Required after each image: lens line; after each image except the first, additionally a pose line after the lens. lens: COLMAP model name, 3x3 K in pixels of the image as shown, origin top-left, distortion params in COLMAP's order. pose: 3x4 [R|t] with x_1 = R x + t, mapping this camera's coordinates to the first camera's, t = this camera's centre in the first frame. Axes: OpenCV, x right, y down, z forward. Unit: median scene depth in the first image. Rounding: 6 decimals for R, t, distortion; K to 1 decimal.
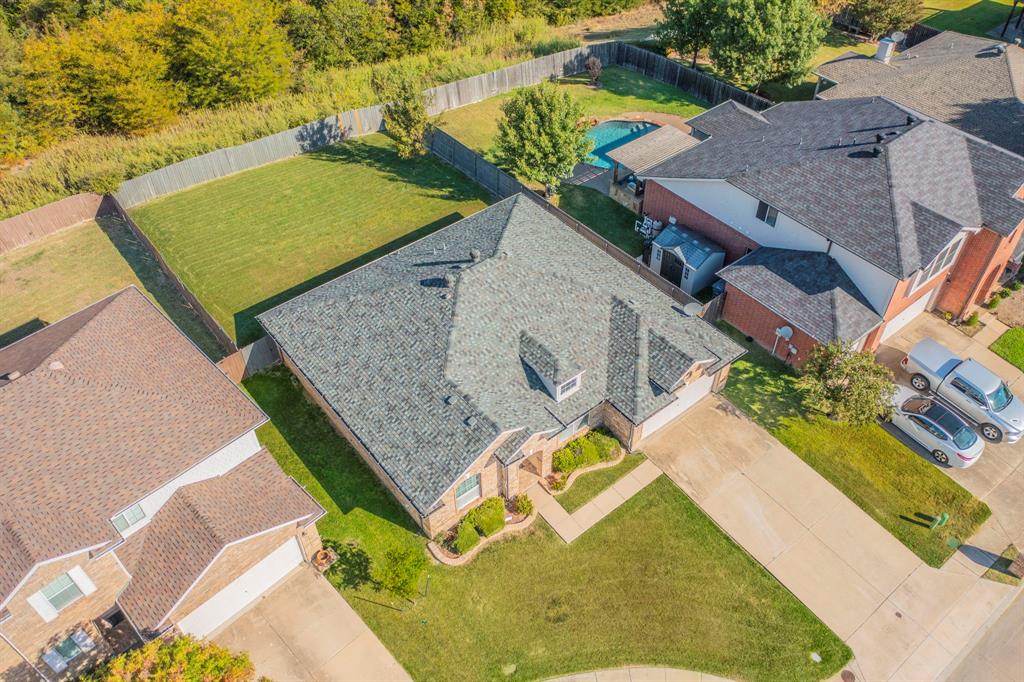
lens RADIAL K [[817.6, 0, 512.0], [0, 817.6, 341.0], [0, 0, 1]] dist [-0.002743, -0.002528]
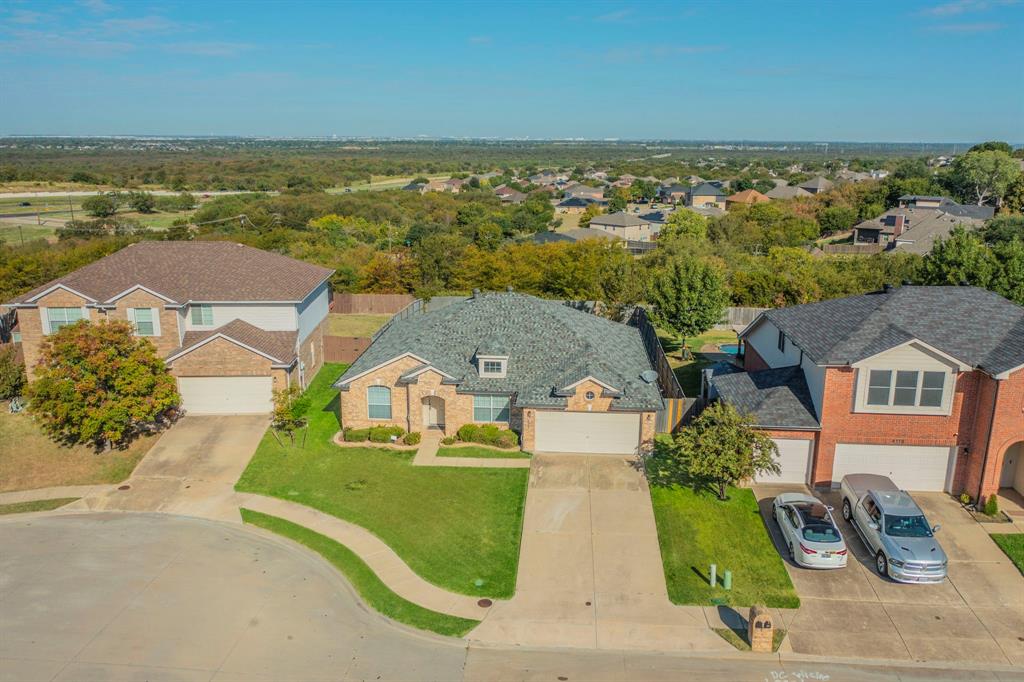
lens RADIAL K [[817.6, 0, 512.0], [0, 817.6, 341.0], [0, 0, 1]] dist [-0.002743, -0.002528]
pose [[0.729349, 0.169768, -0.662743, 0.870874], [-0.480704, 0.816460, -0.319871, 0.388366], [0.486799, 0.551881, 0.677092, 0.172331]]
